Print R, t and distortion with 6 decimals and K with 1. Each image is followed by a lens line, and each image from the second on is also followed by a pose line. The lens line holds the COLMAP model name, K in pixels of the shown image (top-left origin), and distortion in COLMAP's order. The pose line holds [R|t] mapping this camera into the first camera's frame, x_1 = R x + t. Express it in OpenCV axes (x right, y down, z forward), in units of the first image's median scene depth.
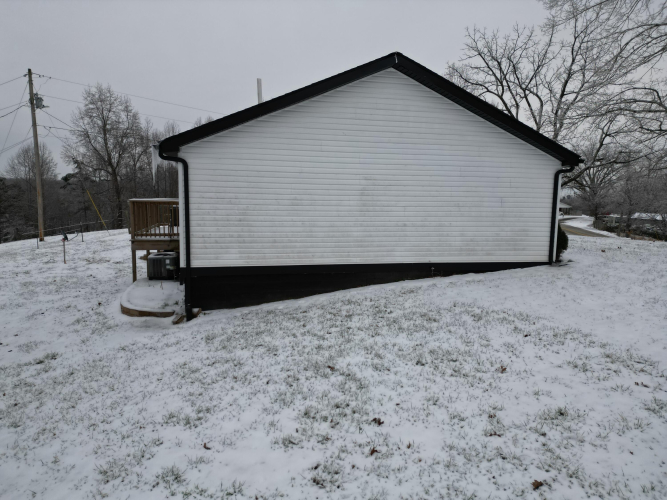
lens RADIAL K [[460.5, 0, 334.1], [0, 460.5, 250.9], [0, 0, 1]] dist [0.070337, -0.050396]
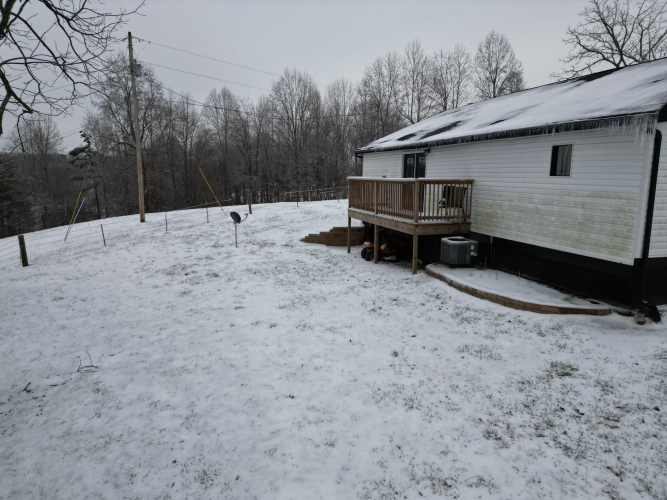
lens RADIAL K [[460.5, 0, 334.1], [0, 460.5, 253.4], [0, 0, 1]] dist [0.070337, -0.050396]
pose [[0.998635, -0.013675, 0.050413, -0.303880], [0.010659, 0.998165, 0.059612, -0.010324], [-0.051136, -0.058993, 0.996948, 0.052634]]
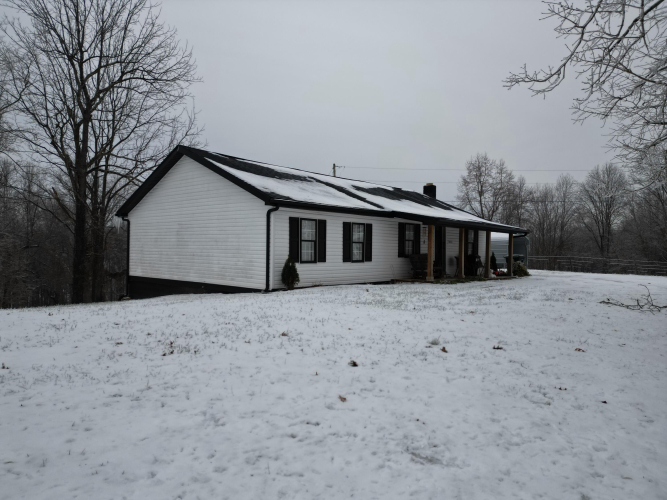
lens RADIAL K [[460.5, 0, 335.8], [0, 460.5, 250.6], [0, 0, 1]] dist [0.070337, -0.050396]
pose [[0.556601, -0.003997, -0.830770, 0.579274], [-0.095534, 0.993047, -0.068784, -0.004160], [0.825269, 0.117652, 0.552349, 0.202782]]
